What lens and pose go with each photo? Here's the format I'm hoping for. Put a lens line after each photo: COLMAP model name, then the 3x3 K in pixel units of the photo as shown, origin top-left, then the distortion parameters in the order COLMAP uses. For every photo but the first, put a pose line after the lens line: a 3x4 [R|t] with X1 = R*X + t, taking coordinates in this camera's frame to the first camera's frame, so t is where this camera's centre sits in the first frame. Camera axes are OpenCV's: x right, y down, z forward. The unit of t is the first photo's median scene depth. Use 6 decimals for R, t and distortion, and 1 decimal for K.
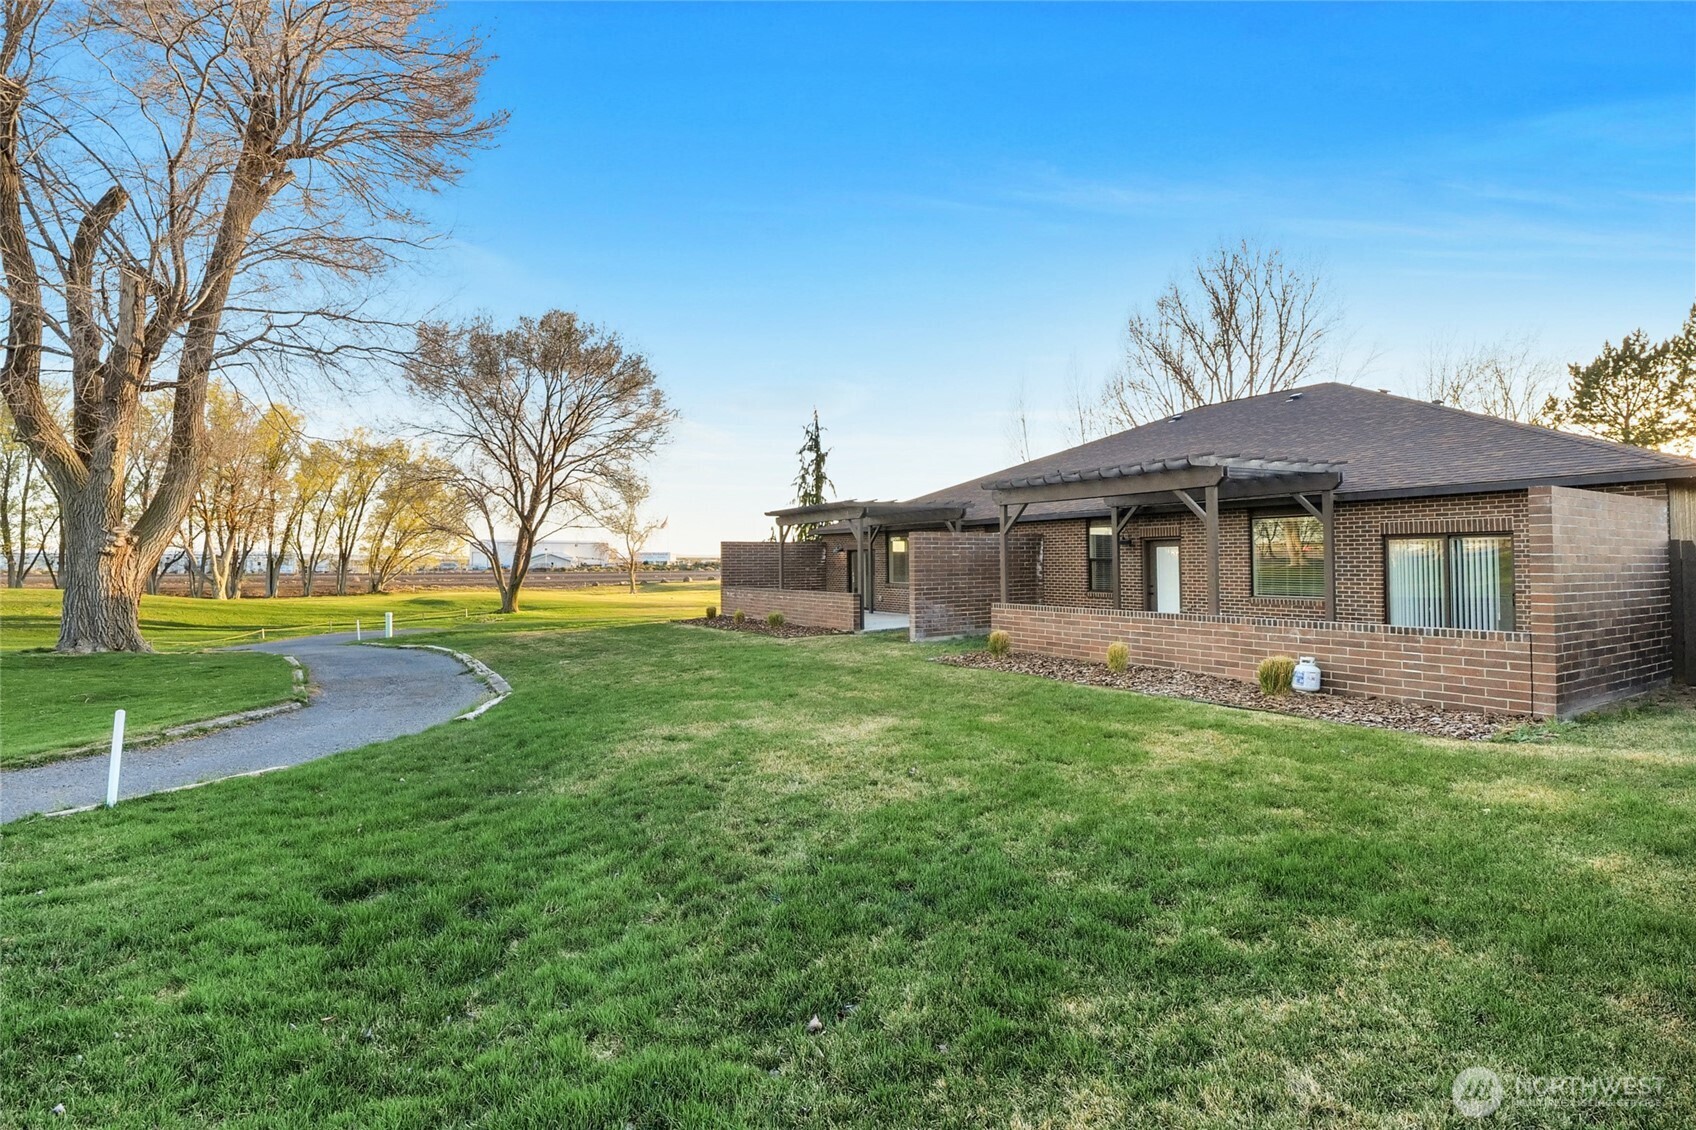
lens RADIAL K [[796.9, 0, 842.4], [0, 796.9, 563.5], [0, 0, 1]] dist [-0.016952, 0.001377]
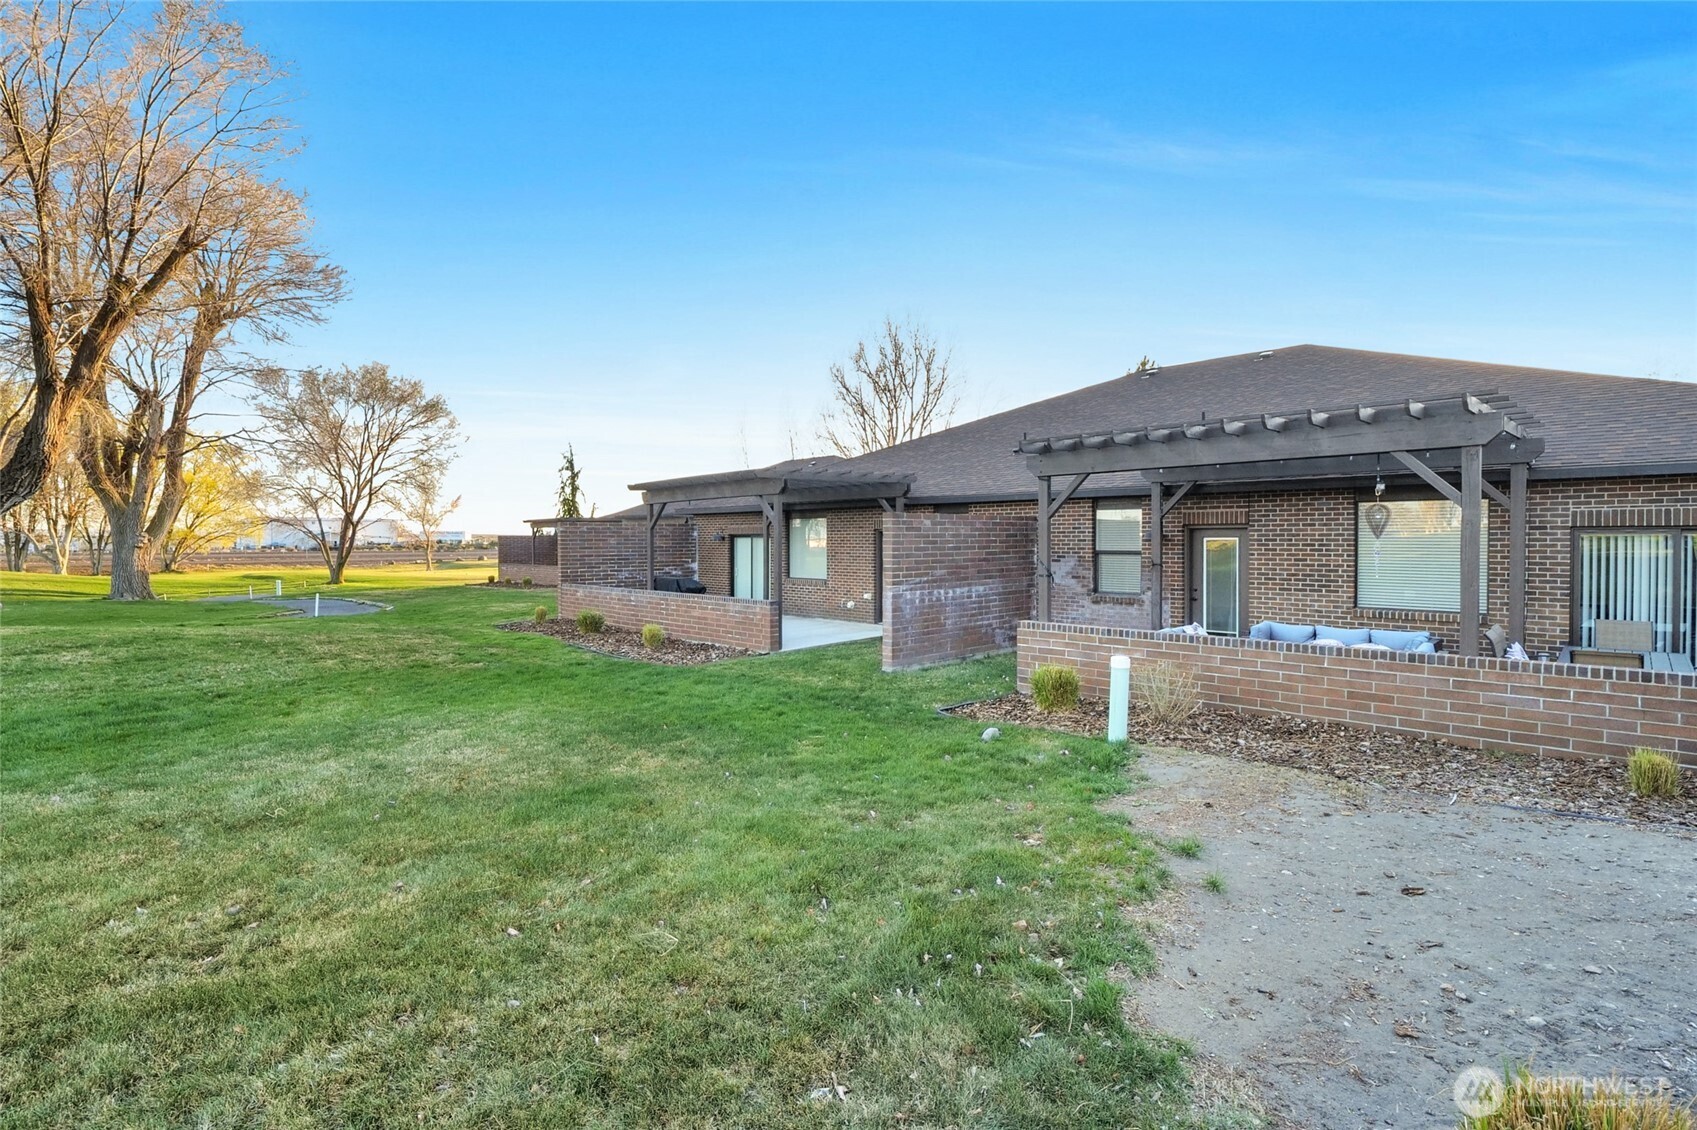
lens RADIAL K [[797.3, 0, 846.3], [0, 797.3, 560.4], [0, 0, 1]] dist [-0.016952, 0.001377]
pose [[0.972712, -0.004059, 0.231980, 0.112072], [-0.001654, 0.999700, 0.024428, -0.012465], [-0.232010, -0.024145, 0.972414, -0.508635]]
